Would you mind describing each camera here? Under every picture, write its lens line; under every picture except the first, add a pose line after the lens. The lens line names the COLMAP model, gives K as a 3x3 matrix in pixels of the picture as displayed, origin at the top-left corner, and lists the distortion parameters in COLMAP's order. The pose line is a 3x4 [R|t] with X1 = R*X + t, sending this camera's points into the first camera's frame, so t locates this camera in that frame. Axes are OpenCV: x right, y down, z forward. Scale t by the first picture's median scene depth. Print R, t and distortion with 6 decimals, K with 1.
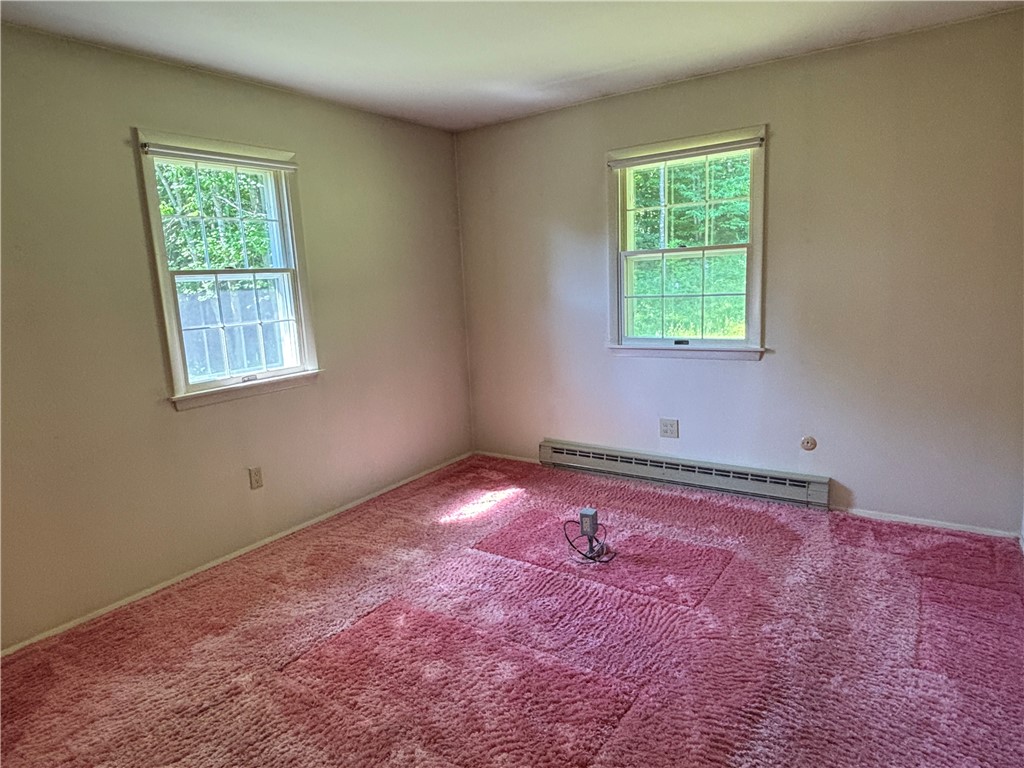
lens RADIAL K [[617.0, 0, 502.3], [0, 617.0, 384.1], [0, 0, 1]] dist [0.007364, 0.000842]
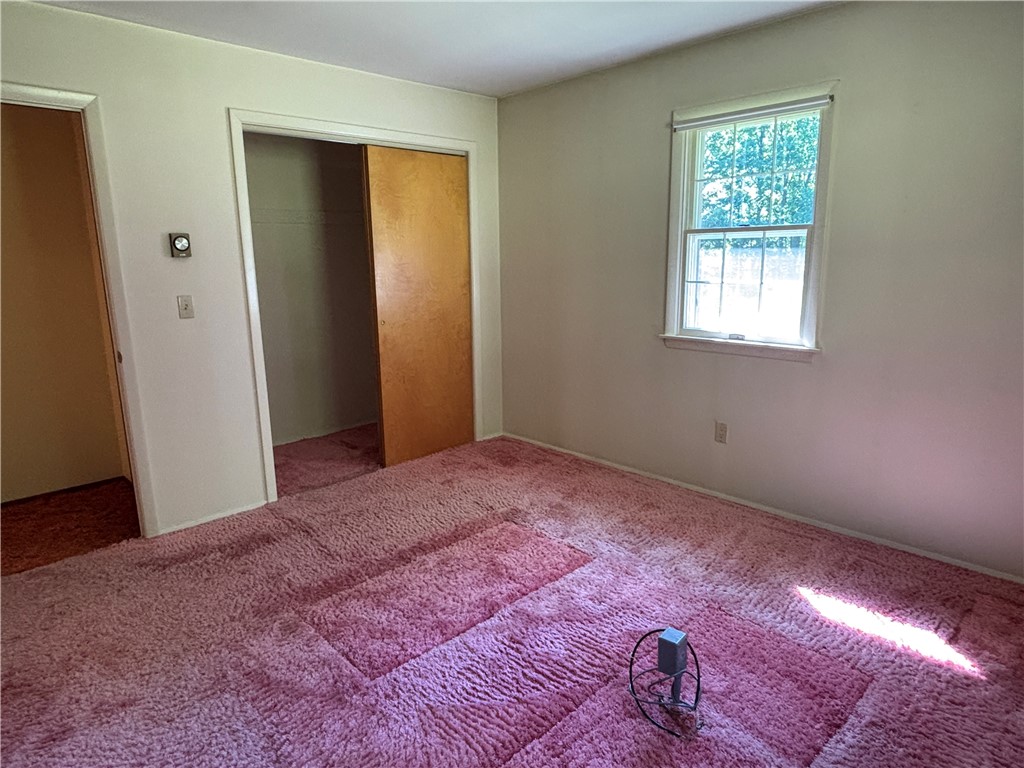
lens RADIAL K [[617.0, 0, 513.3], [0, 617.0, 380.2], [0, 0, 1]] dist [0.007364, 0.000842]
pose [[-0.201245, 0.243413, -0.948815, 0.632100], [-0.143463, 0.950863, 0.274367, -0.165034], [0.968978, 0.191335, -0.156436, 0.811995]]
